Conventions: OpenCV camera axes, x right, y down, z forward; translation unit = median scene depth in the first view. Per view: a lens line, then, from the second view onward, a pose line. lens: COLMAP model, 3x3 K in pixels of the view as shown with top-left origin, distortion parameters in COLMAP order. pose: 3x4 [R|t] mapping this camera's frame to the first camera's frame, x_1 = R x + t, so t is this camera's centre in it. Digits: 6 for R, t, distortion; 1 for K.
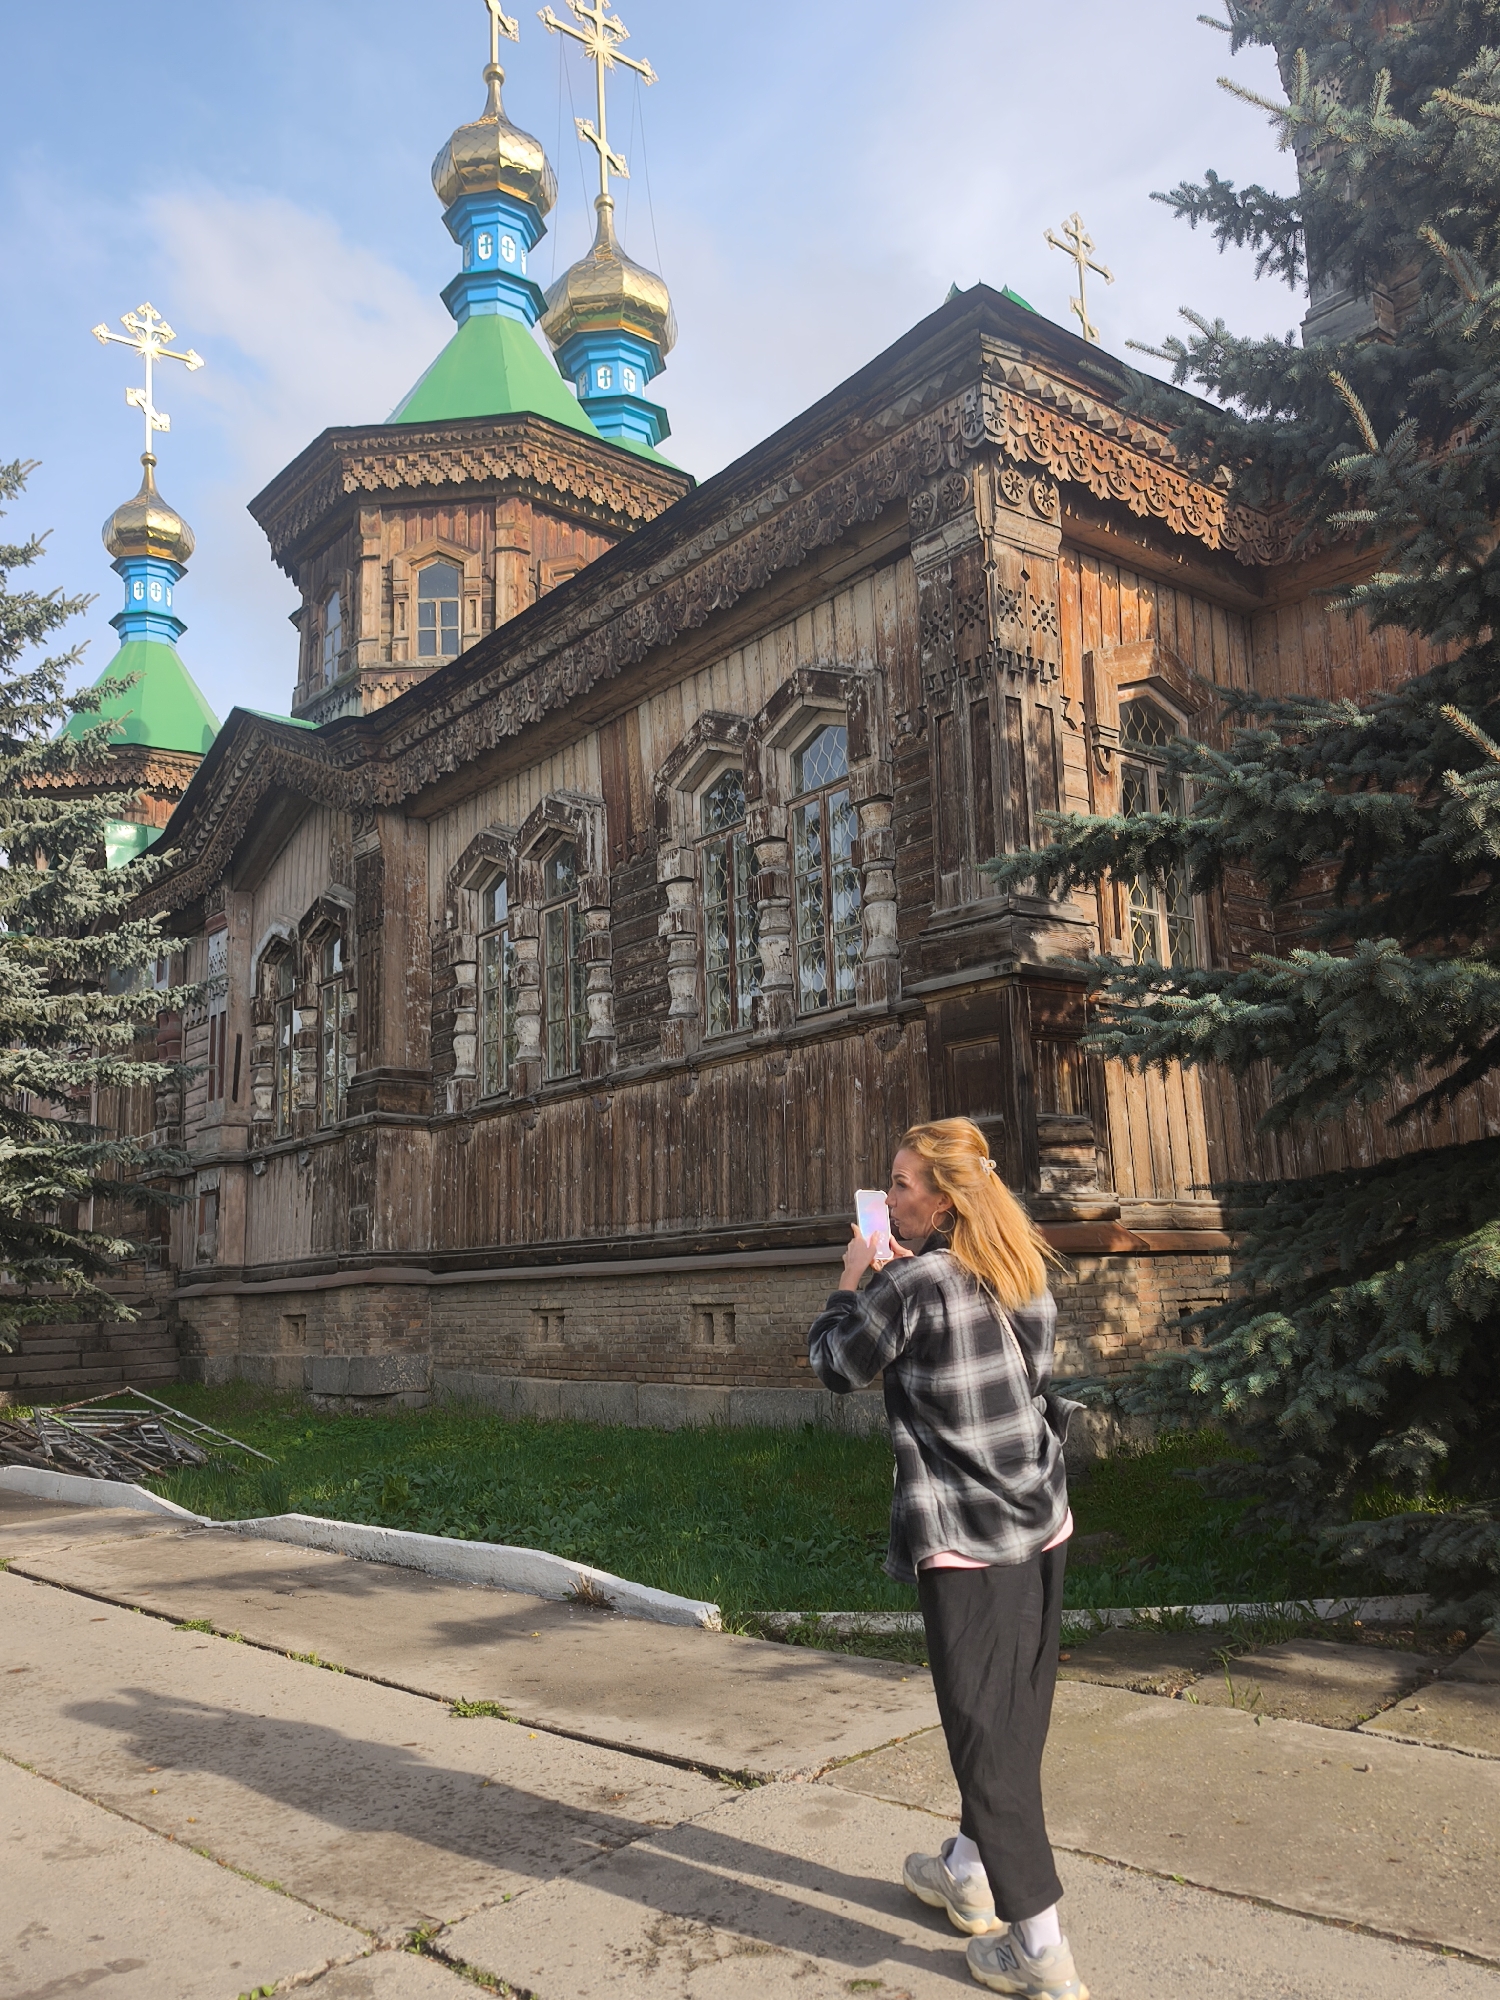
lens RADIAL K [[1627.0, 0, 750.0], [0, 1627.0, 1000.0], [0, 0, 1]] dist [0.145972, -0.414556]
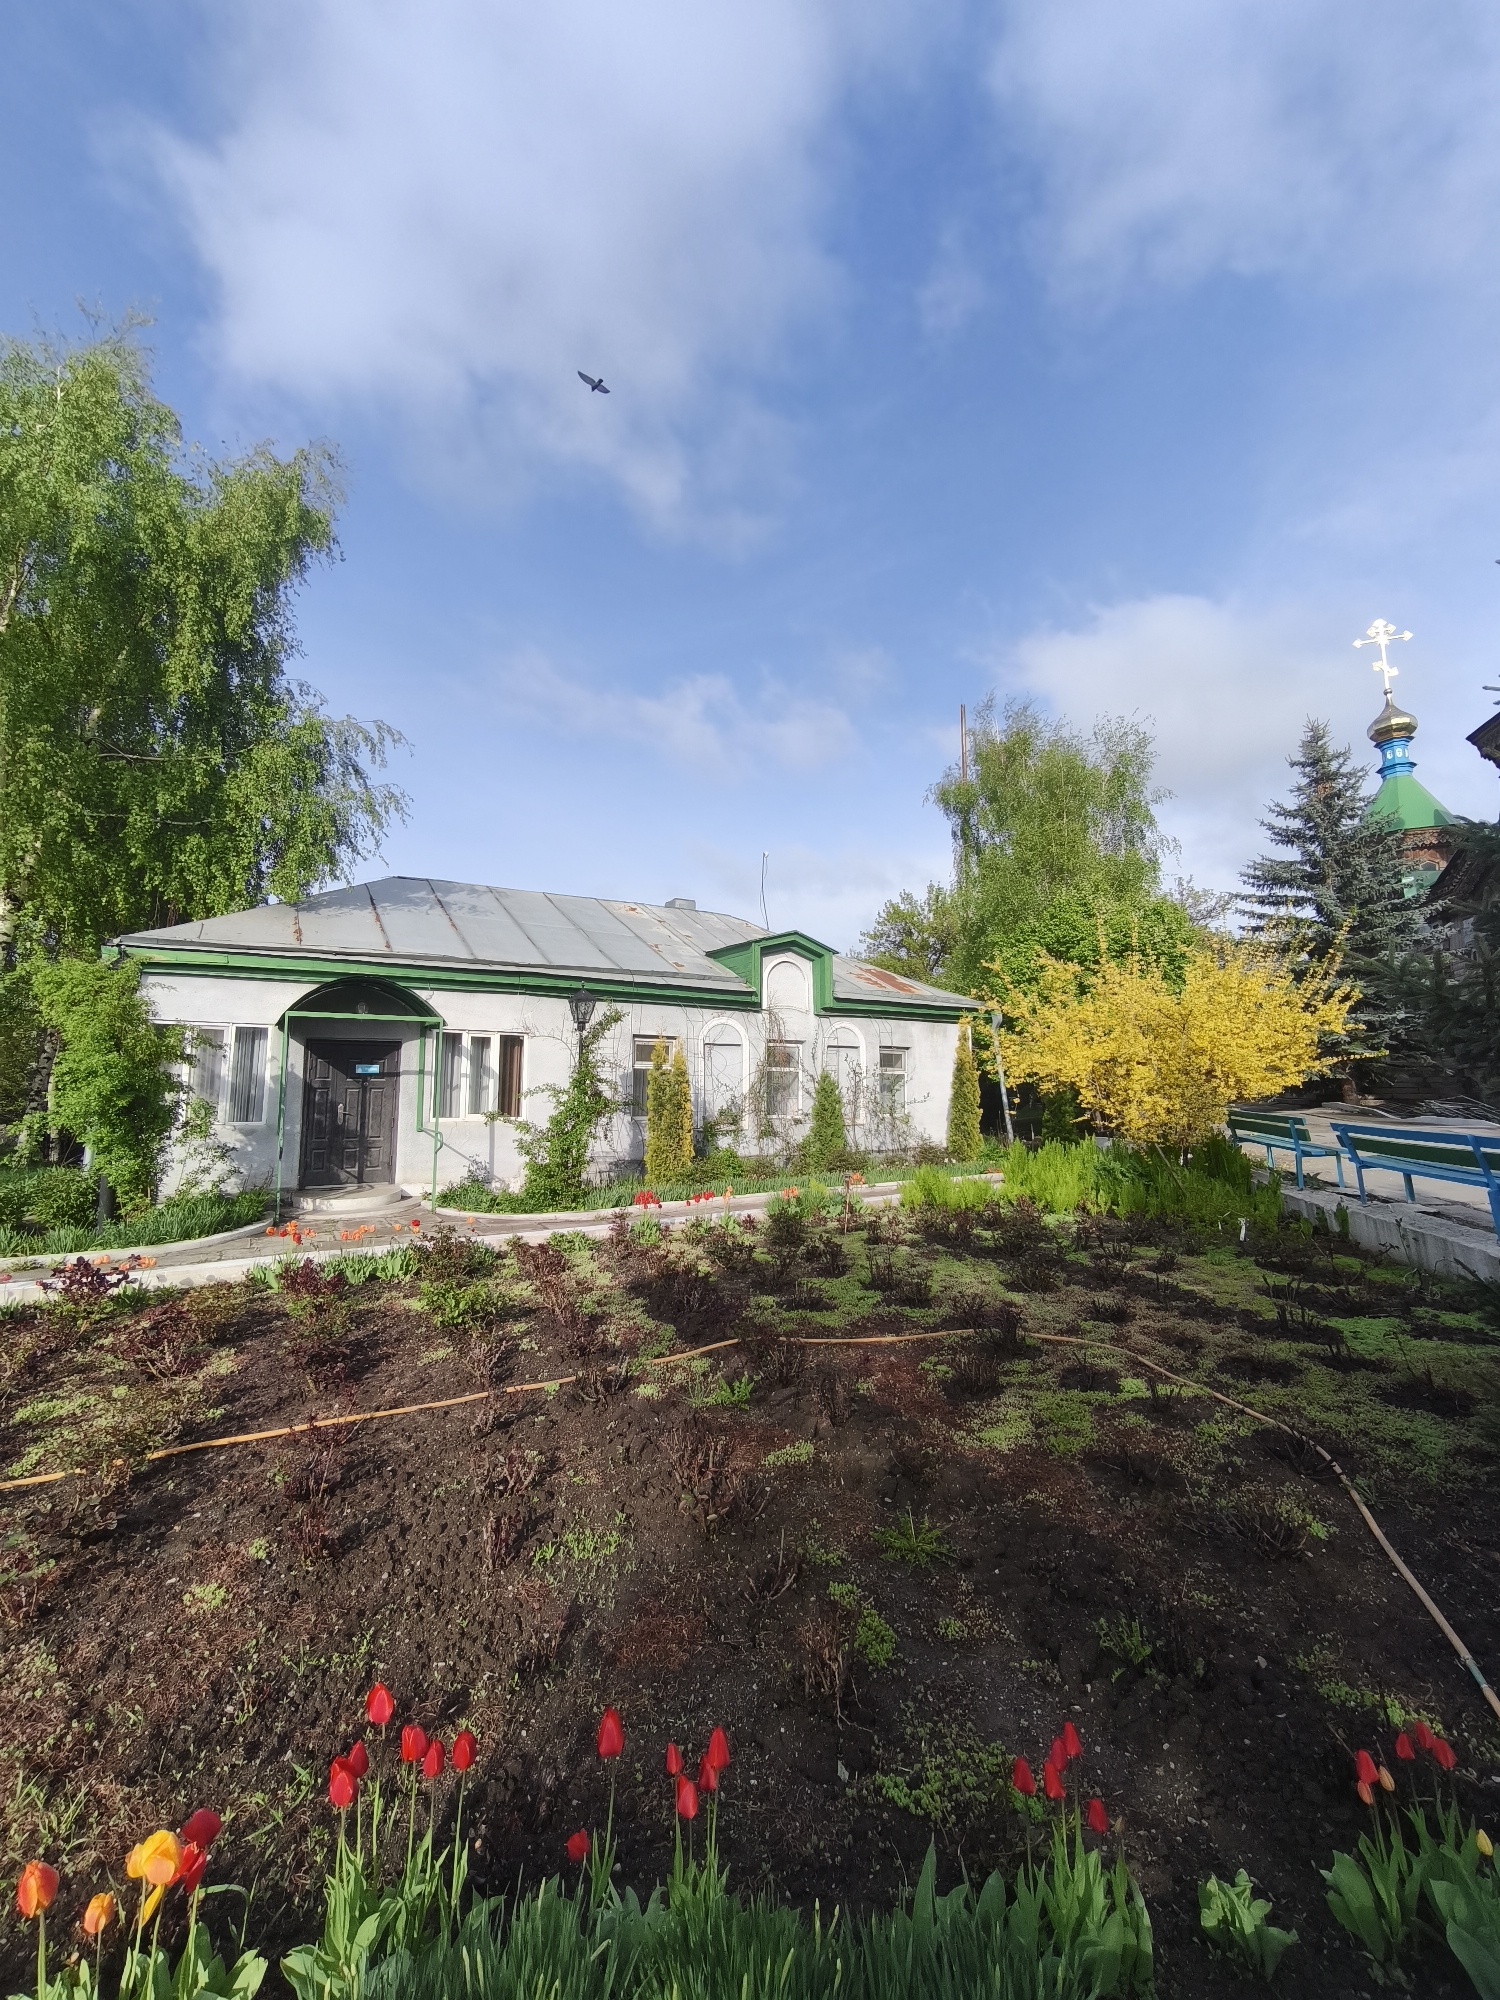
lens RADIAL K [[832.2, 0, 759.5], [0, 832.2, 999.3], [0, 0, 1]] dist [0.003250, -0.000077]
pose [[0.554338, -0.049030, -0.830846, 0.142227], [0.122534, 0.992193, 0.023203, -0.100890], [0.823222, -0.114669, 0.556018, -0.688619]]
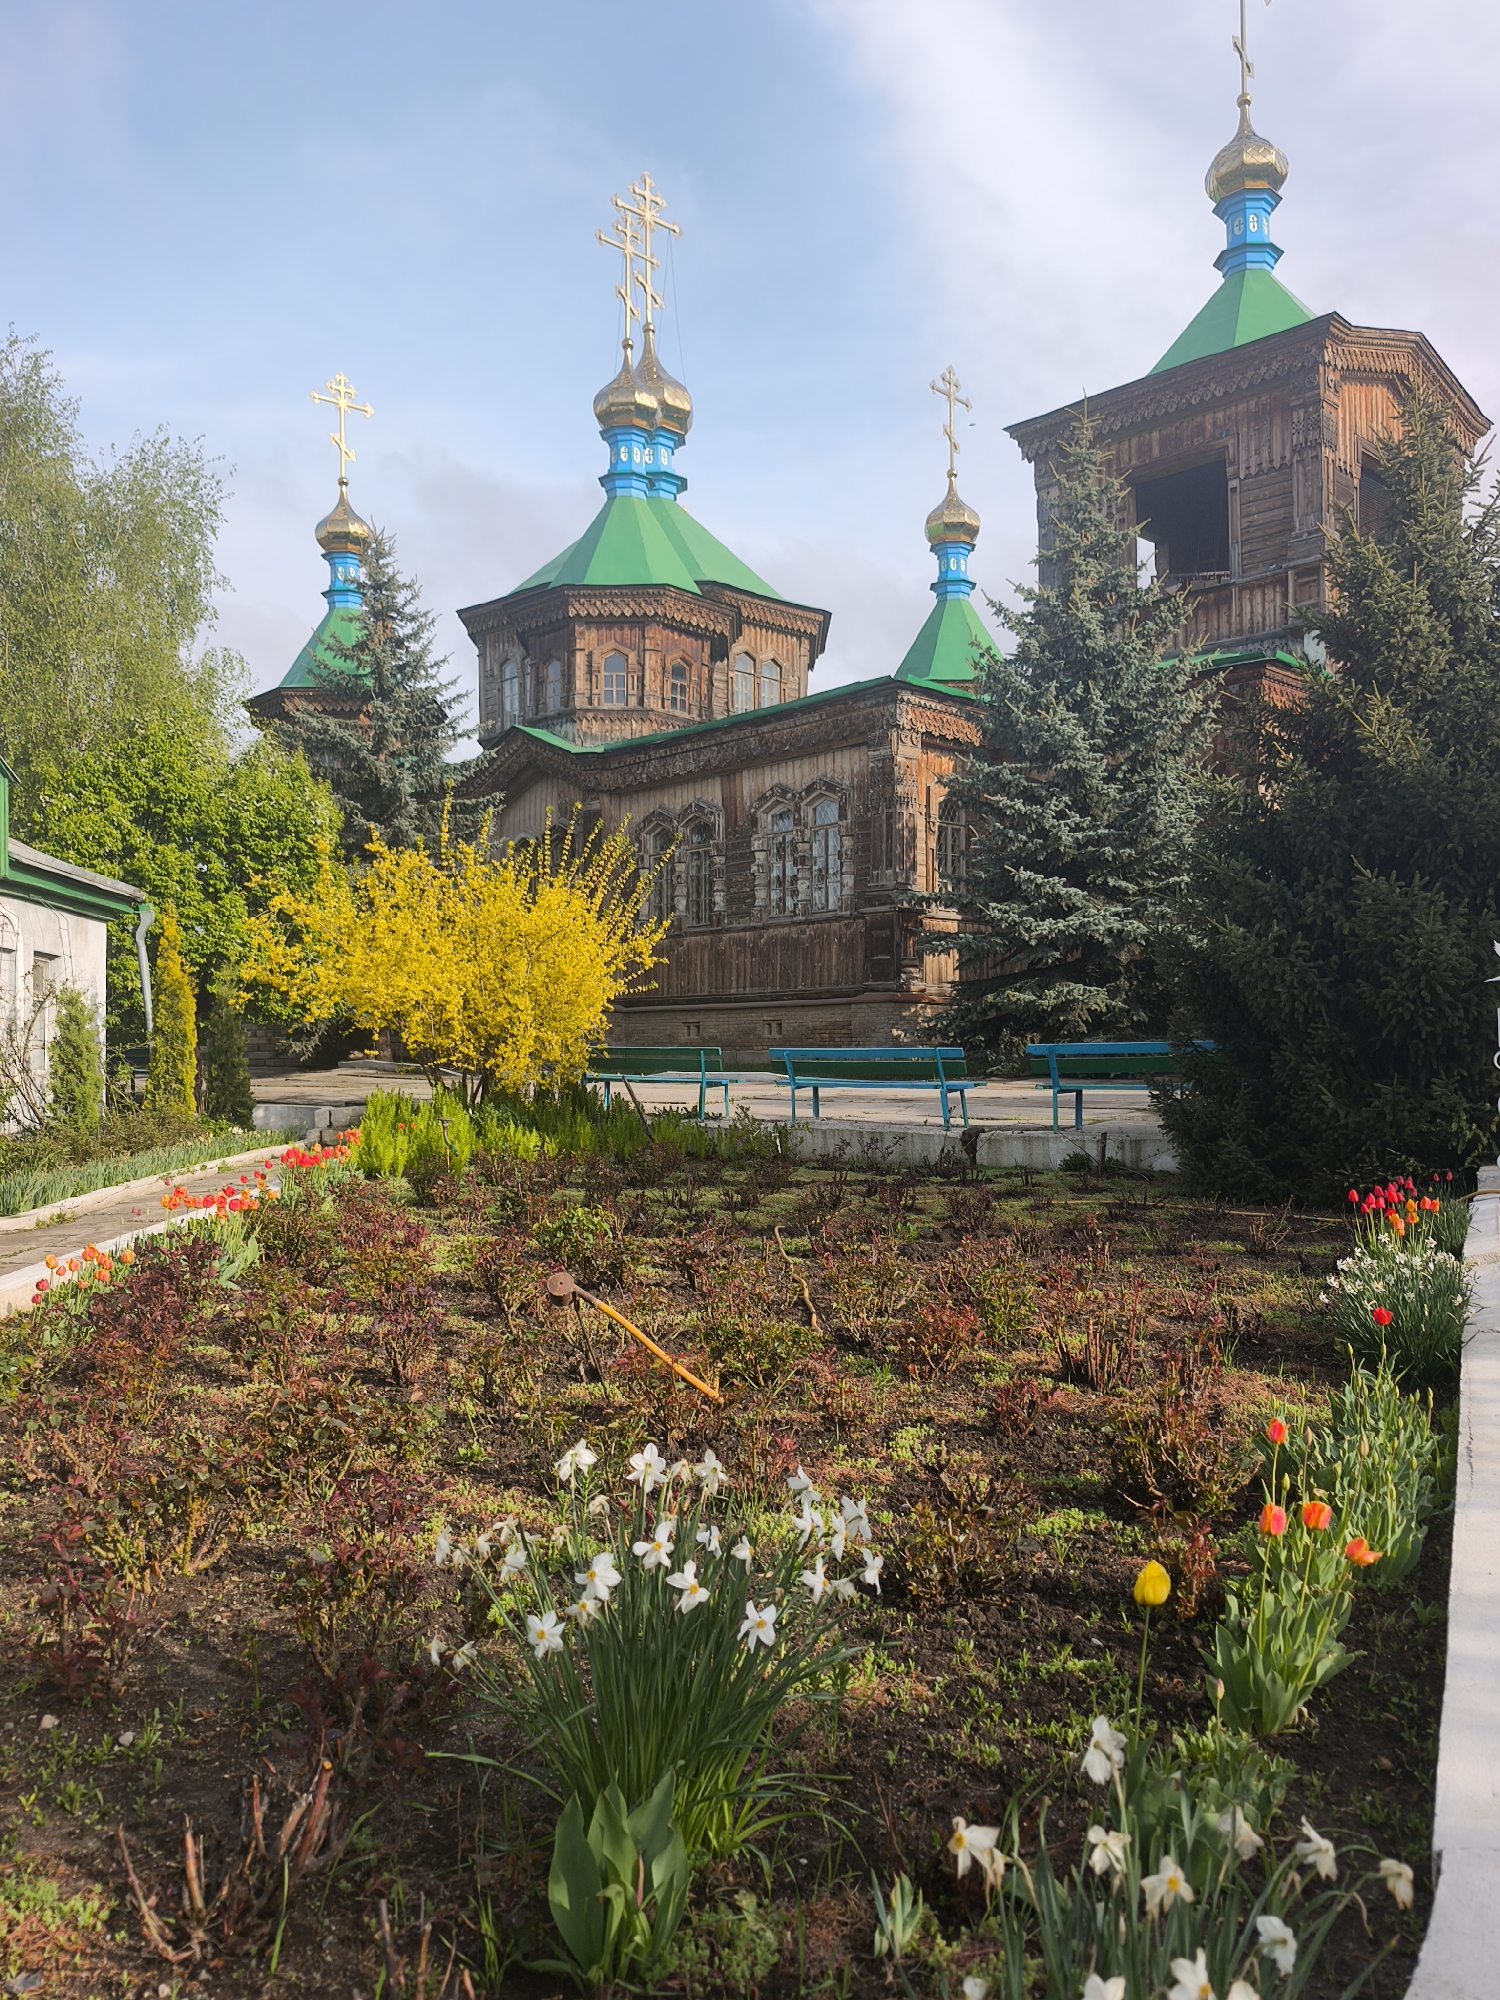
lens RADIAL K [[1627.0, 0, 750.0], [0, 1627.0, 1000.0], [0, 0, 1]] dist [0.145972, -0.414556]
pose [[0.994767, 0.034862, 0.096042, -0.237836], [-0.047553, 0.989948, 0.133196, -0.145868], [-0.090433, -0.137066, 0.986425, -1.197662]]
